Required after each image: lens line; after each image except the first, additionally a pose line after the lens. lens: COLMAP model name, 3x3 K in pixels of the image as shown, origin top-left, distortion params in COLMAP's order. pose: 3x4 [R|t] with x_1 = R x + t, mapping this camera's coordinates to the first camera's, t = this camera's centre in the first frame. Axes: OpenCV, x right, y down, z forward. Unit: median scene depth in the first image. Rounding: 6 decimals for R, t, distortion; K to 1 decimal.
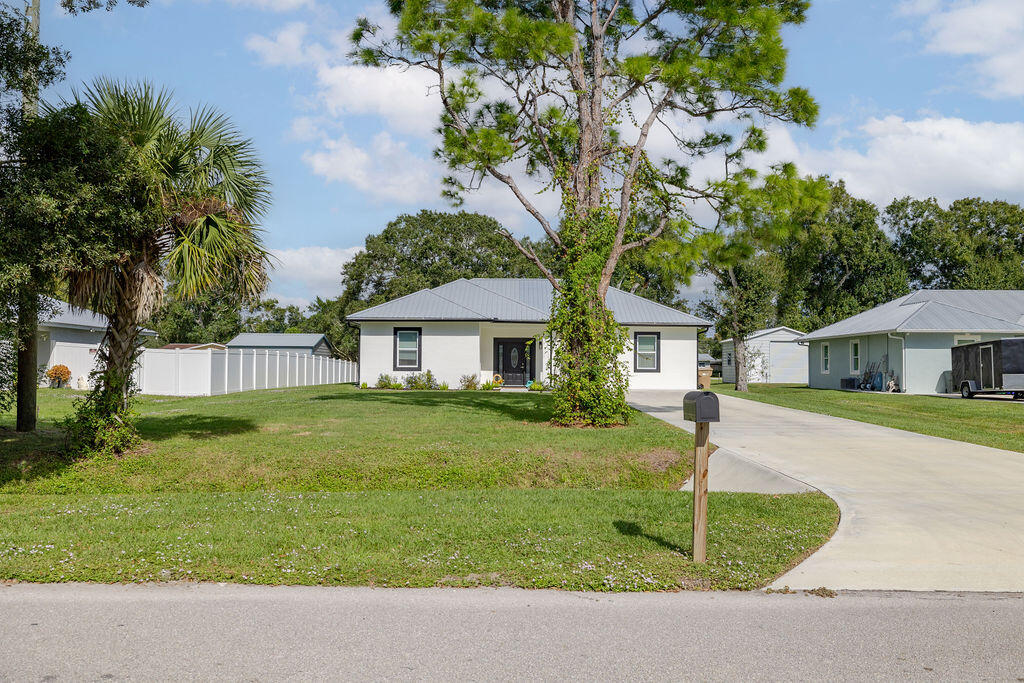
lens RADIAL K [[809.7, 0, 462.5], [0, 809.7, 338.2], [0, 0, 1]] dist [0.001104, 0.000653]
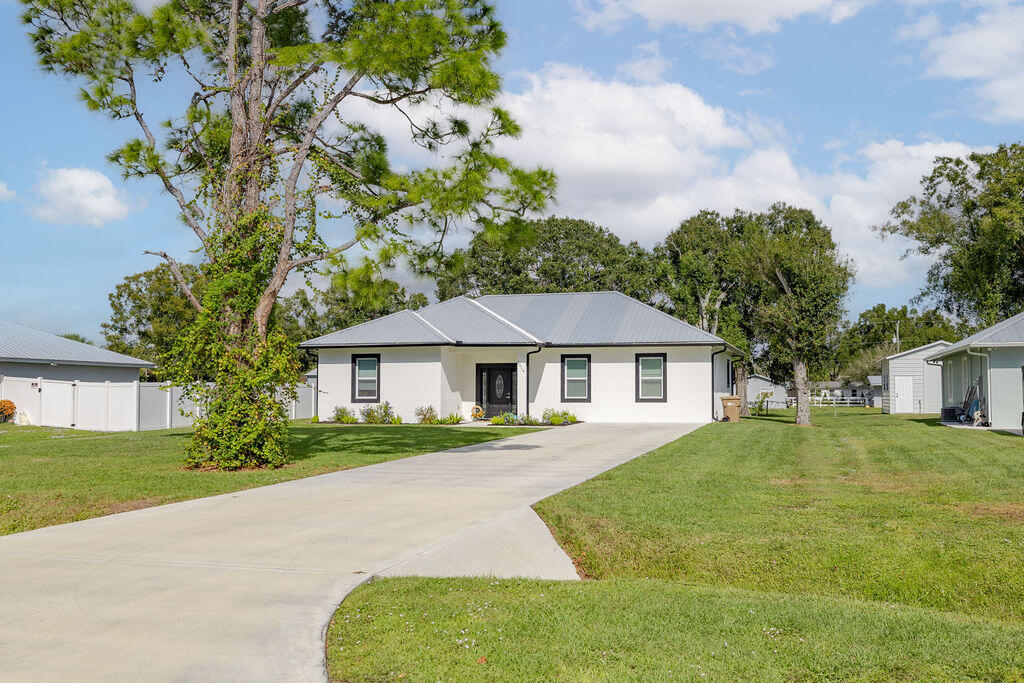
lens RADIAL K [[925.9, 0, 512.0], [0, 925.9, 341.5], [0, 0, 1]] dist [0.001255, 0.000191]
pose [[0.967971, -0.023814, -0.249929, 0.330649], [0.018375, 0.999541, -0.024075, 0.000423], [0.250387, 0.018711, 0.967965, 0.050295]]
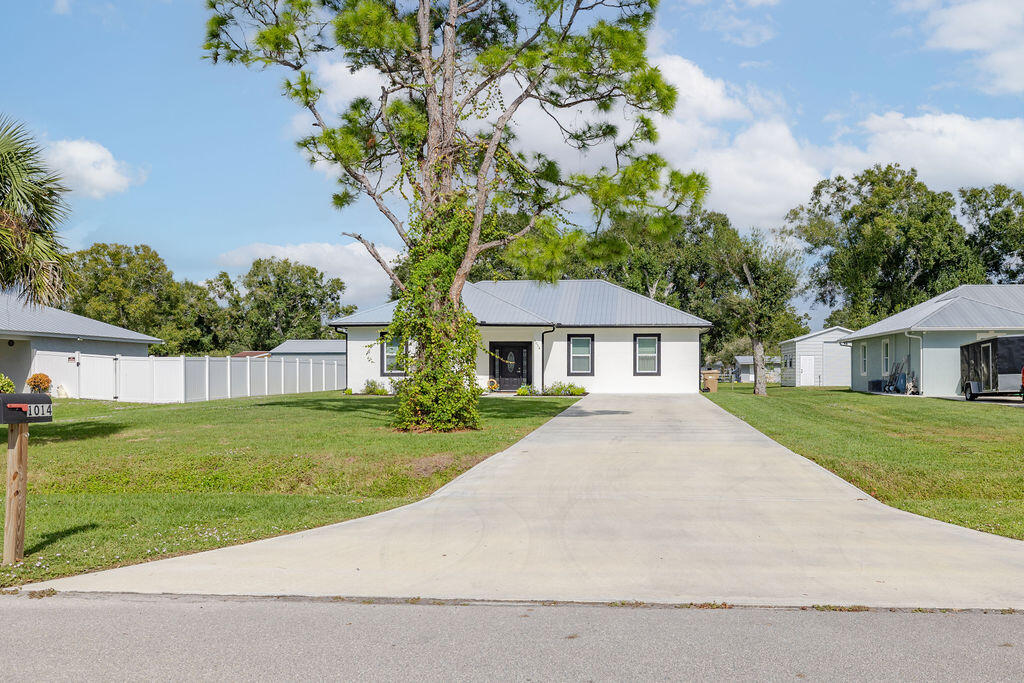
lens RADIAL K [[833.2, 0, 528.3], [0, 833.2, 365.3], [0, 0, 1]] dist [0.002235, -0.001246]
pose [[0.997307, -0.009547, -0.072722, 0.160711], [0.011509, 0.999580, 0.026604, 0.001882], [0.072438, -0.027369, 0.996997, 0.004364]]
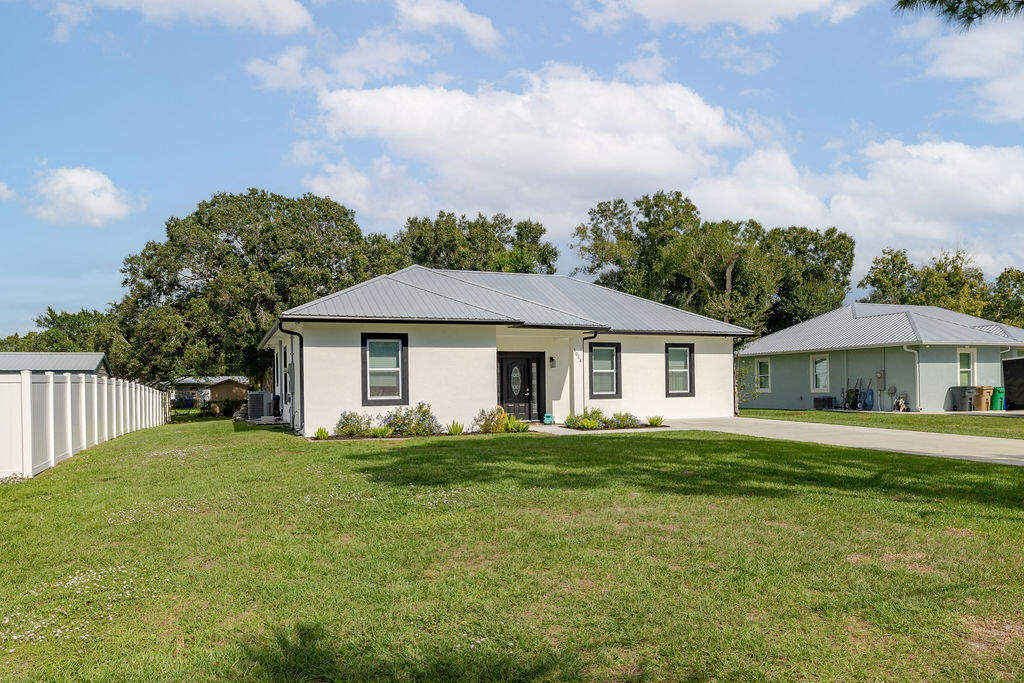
lens RADIAL K [[745.9, 0, 514.2], [0, 745.9, 387.9], [0, 0, 1]] dist [0.005454, 0.001668]
pose [[0.908853, -0.021364, 0.416569, -0.204657], [0.006876, 0.999319, 0.036248, 0.007568], [-0.417060, -0.030079, 0.908381, 0.435814]]
